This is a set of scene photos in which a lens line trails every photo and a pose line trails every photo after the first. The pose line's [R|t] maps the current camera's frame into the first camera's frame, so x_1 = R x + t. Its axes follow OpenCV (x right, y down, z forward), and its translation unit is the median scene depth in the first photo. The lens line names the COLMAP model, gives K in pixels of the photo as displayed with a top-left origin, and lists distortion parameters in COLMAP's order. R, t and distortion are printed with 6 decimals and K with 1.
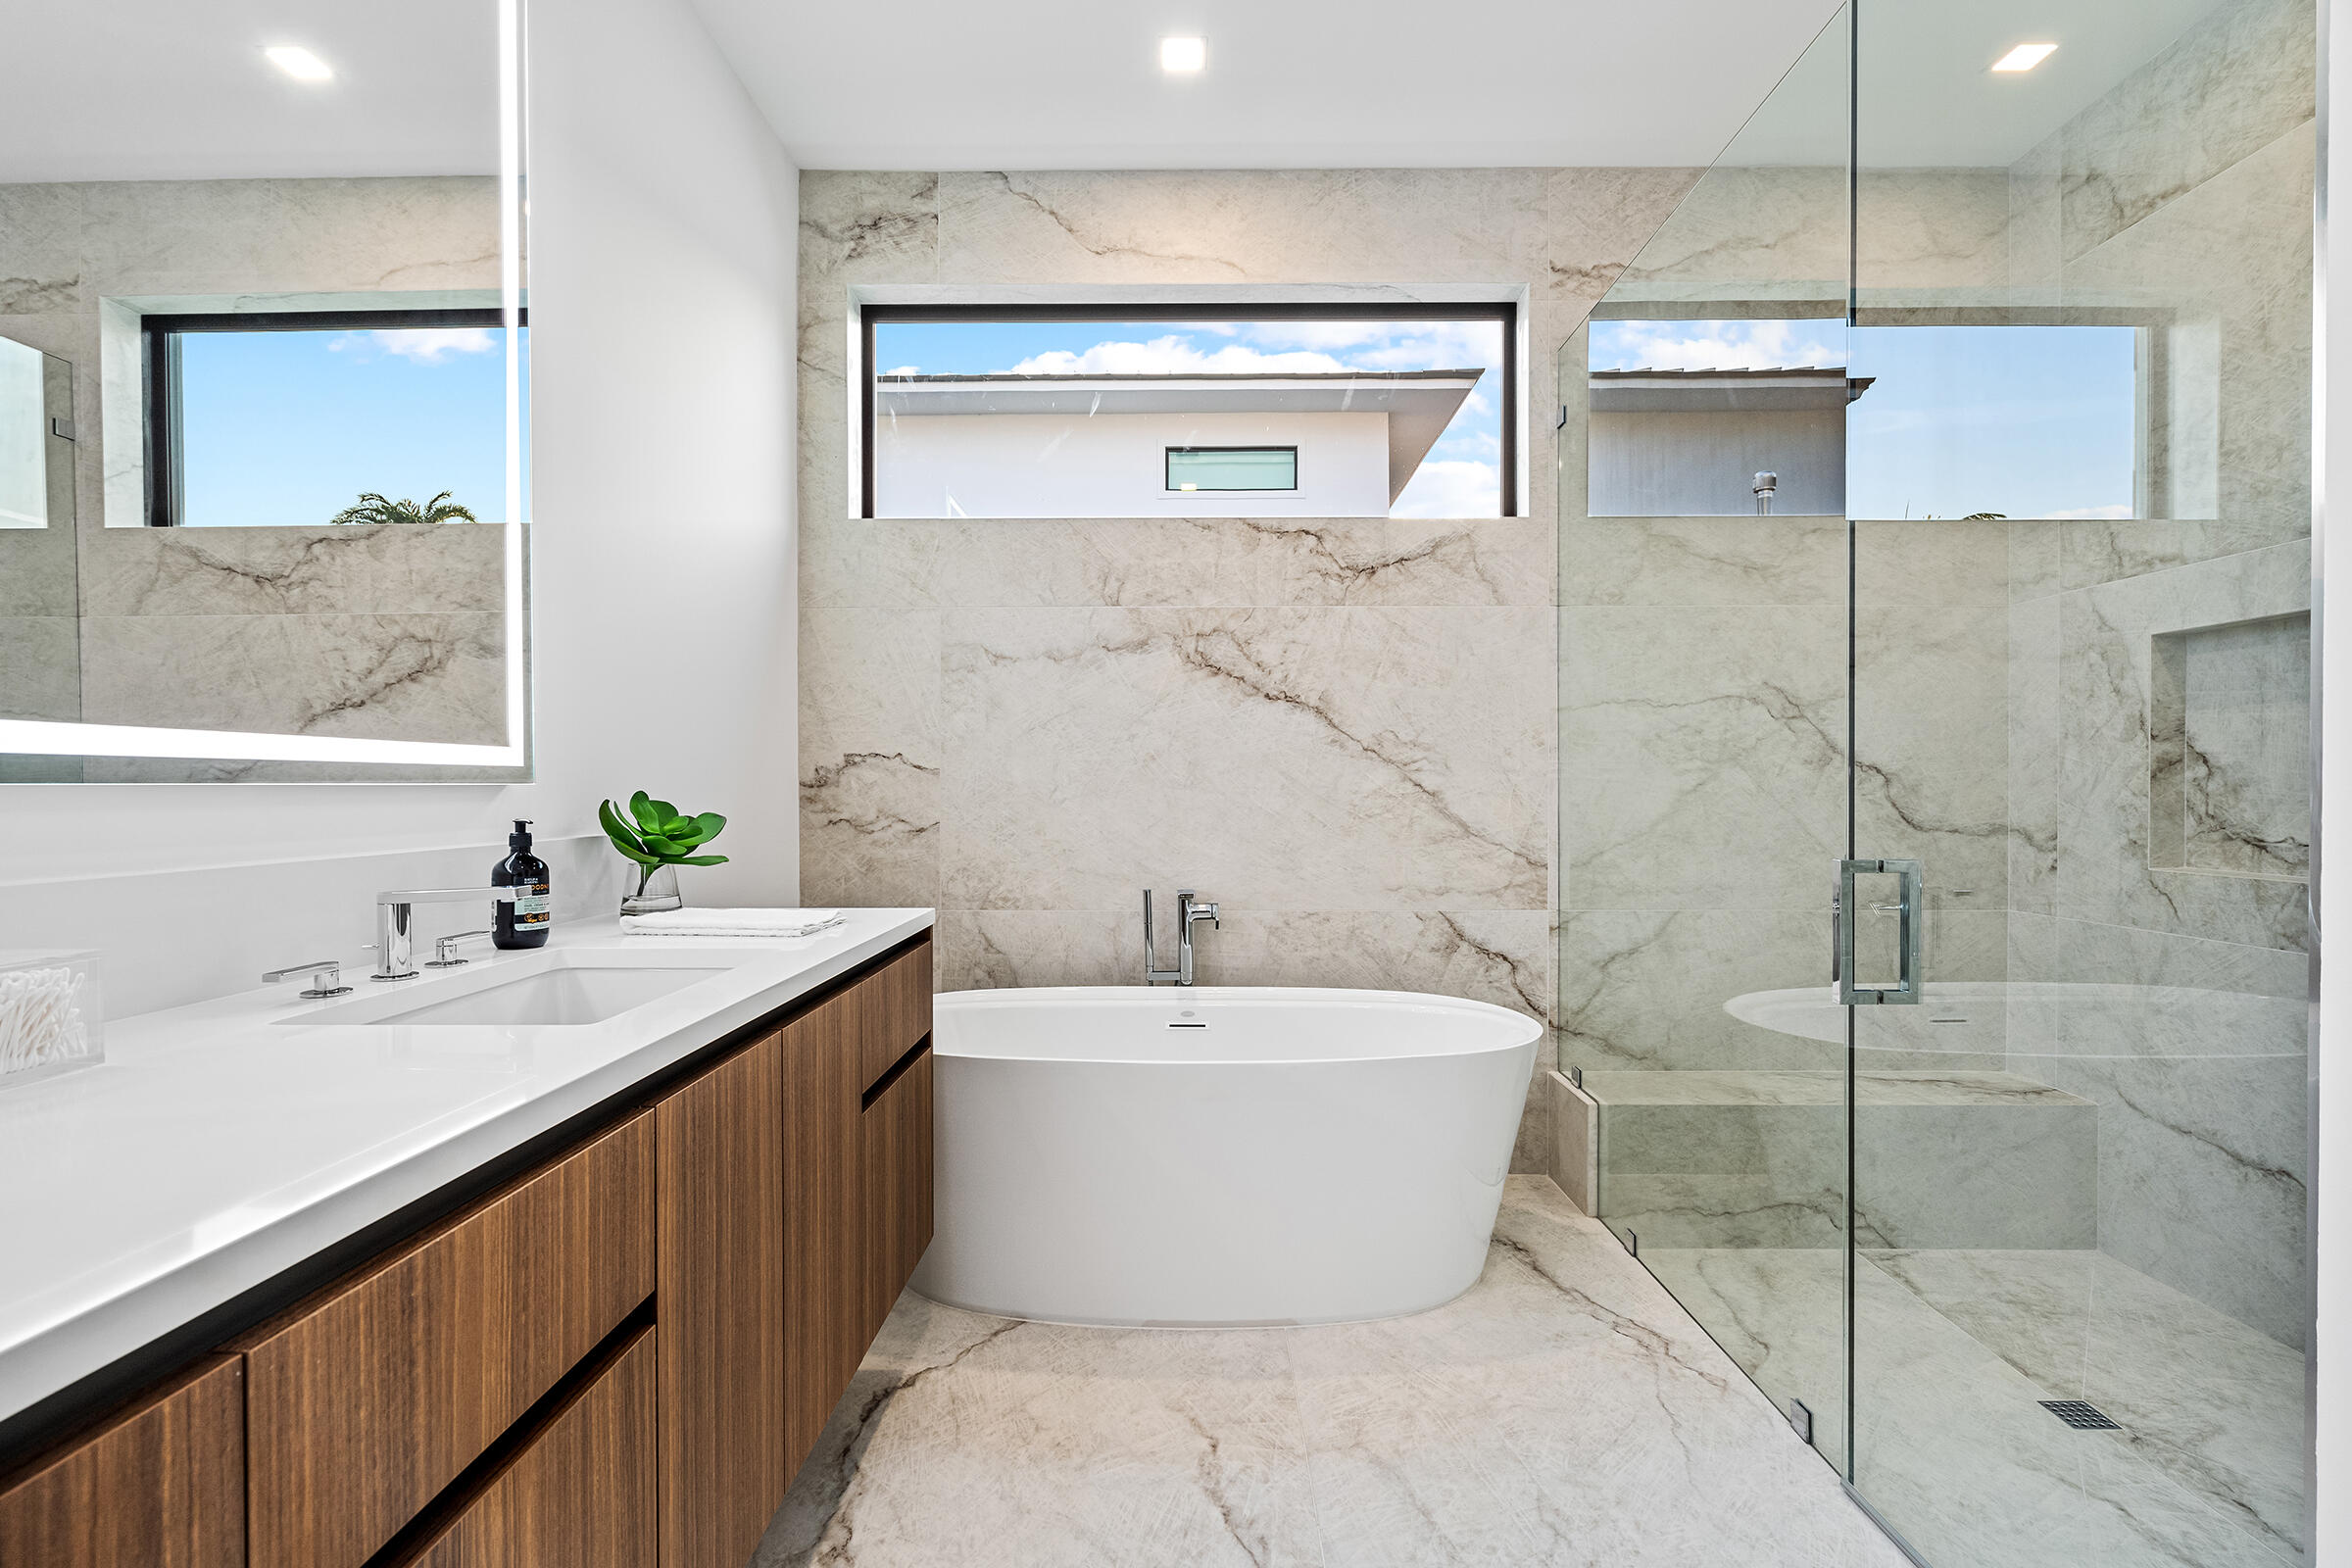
lens RADIAL K [[1065.9, 0, 1187.8], [0, 1065.9, 784.9], [0, 0, 1]] dist [-0.008793, 0.001141]
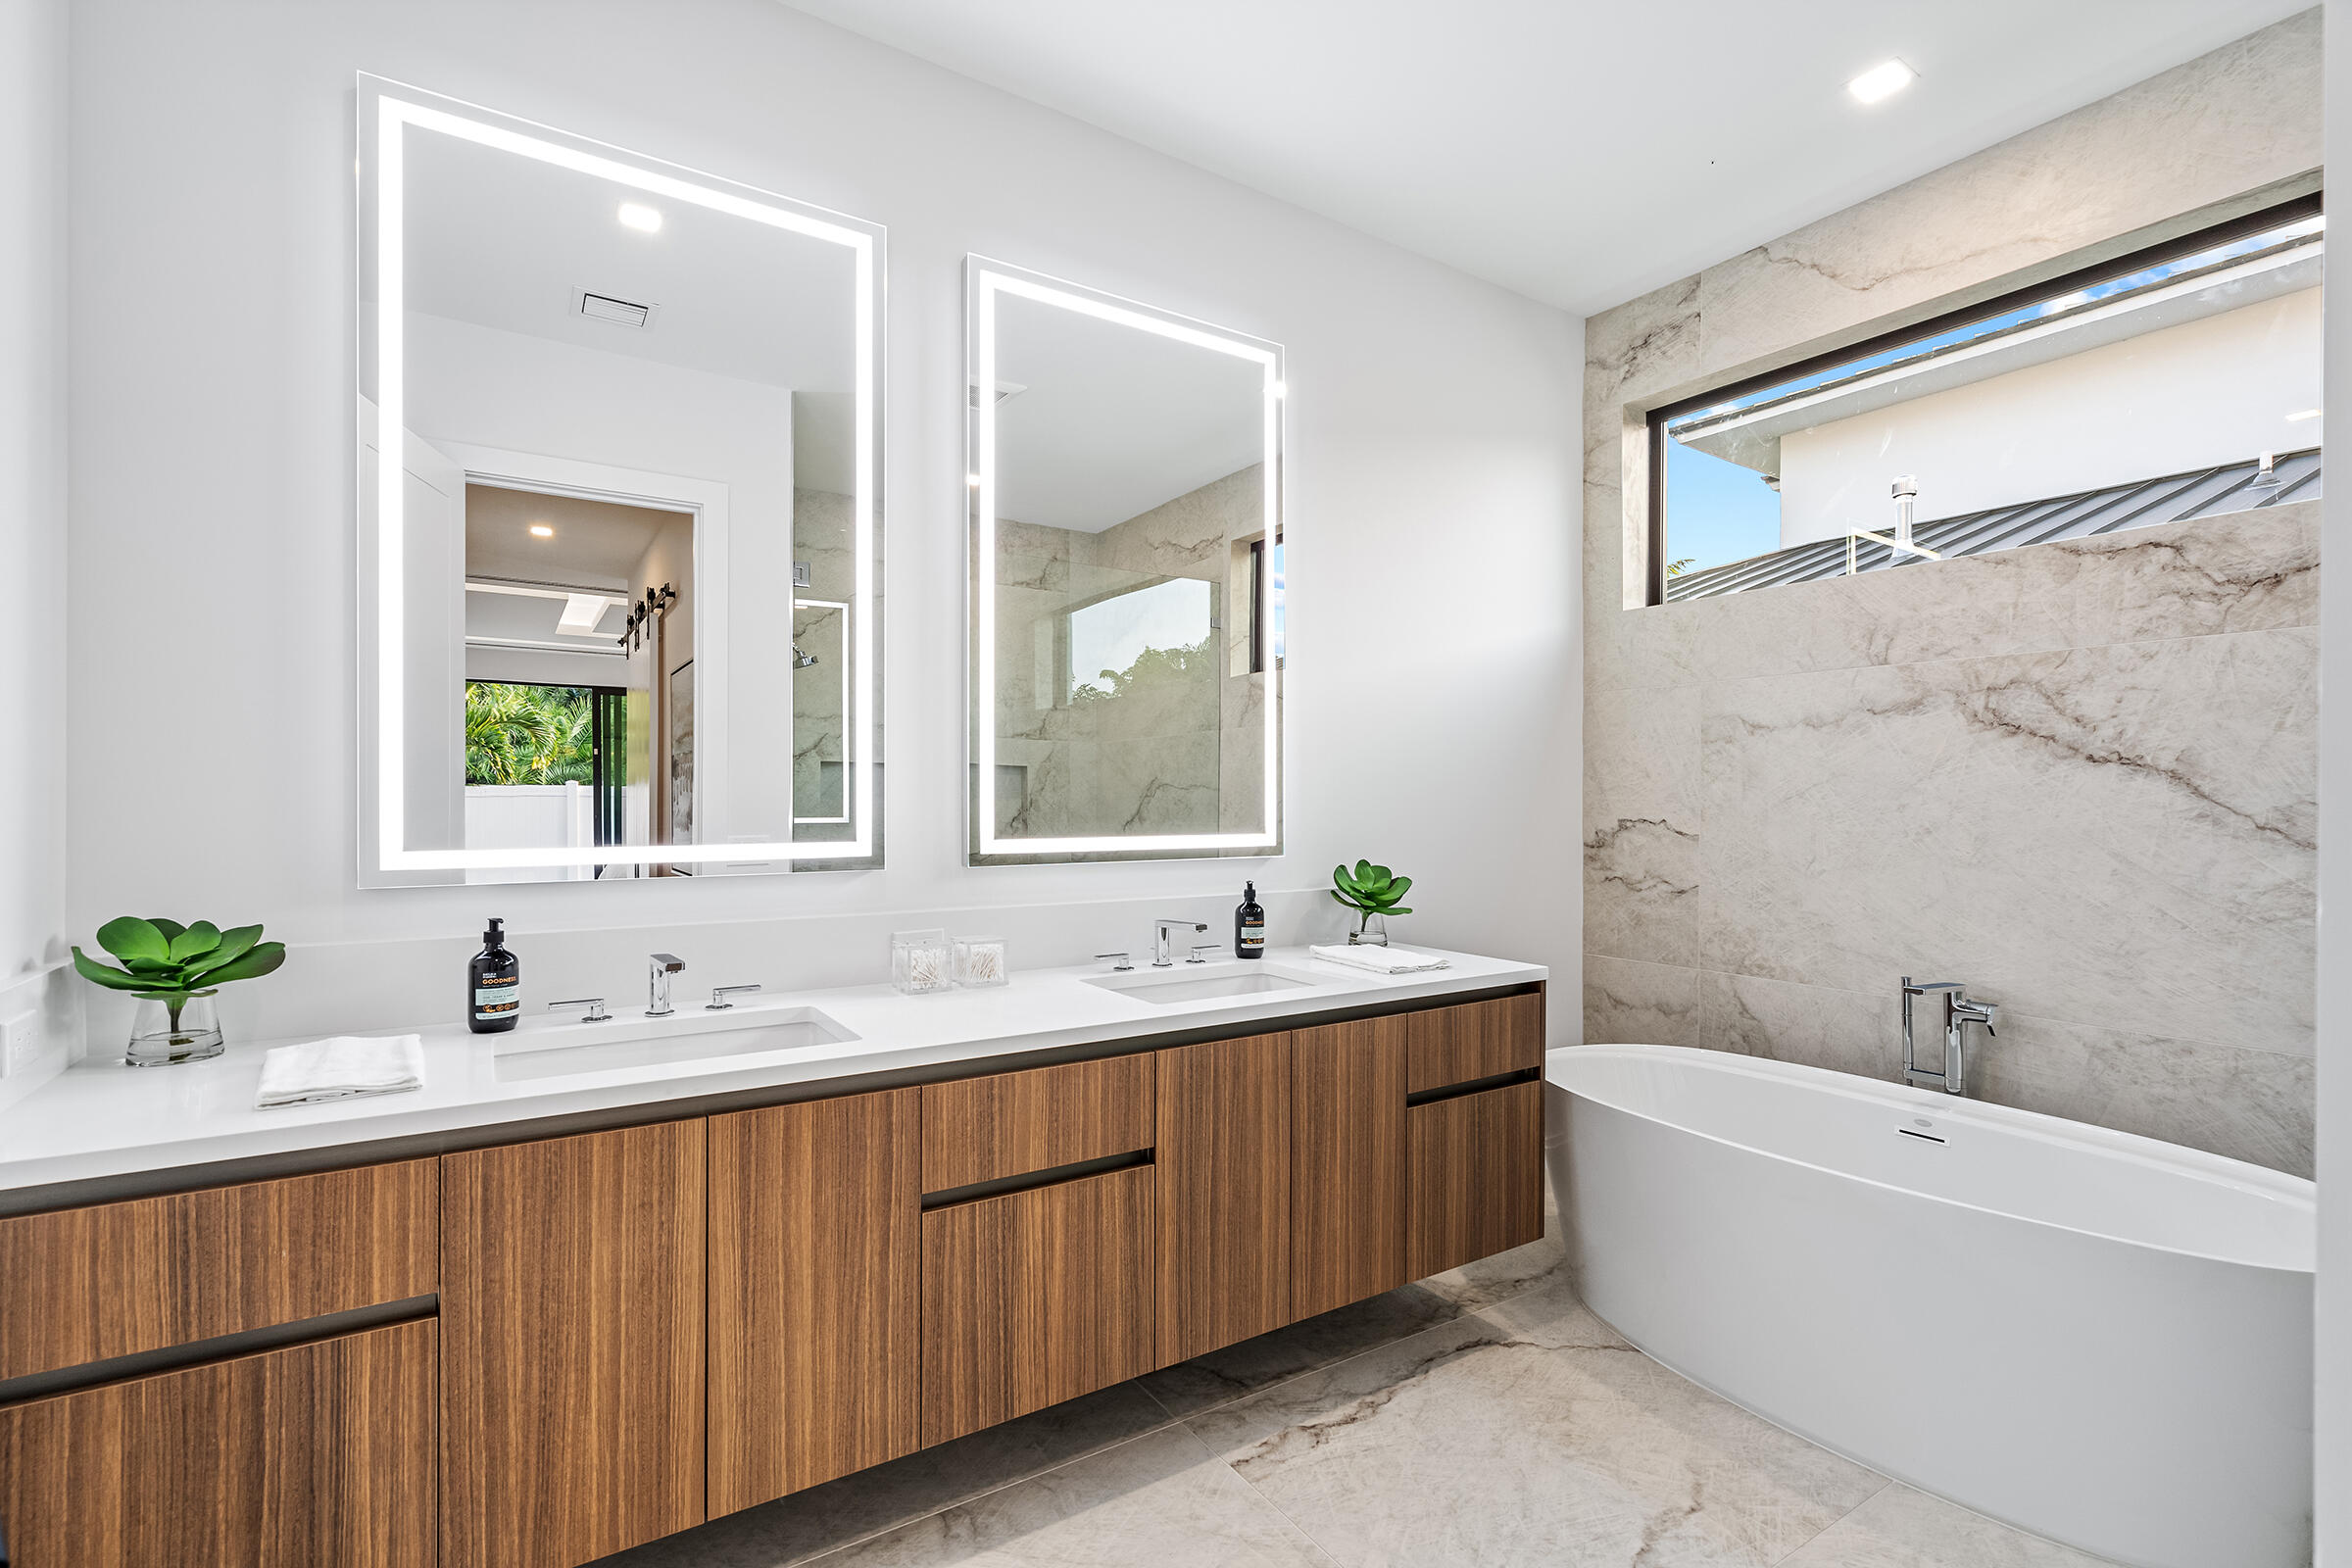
lens RADIAL K [[1065.9, 0, 1187.8], [0, 1065.9, 784.9], [0, 0, 1]] dist [-0.008793, 0.001141]
pose [[0.555421, -0.004884, -0.831555, 0.363490], [-0.005626, 0.999938, -0.009631, -0.051983], [0.831550, 0.010028, 0.555359, -0.009981]]
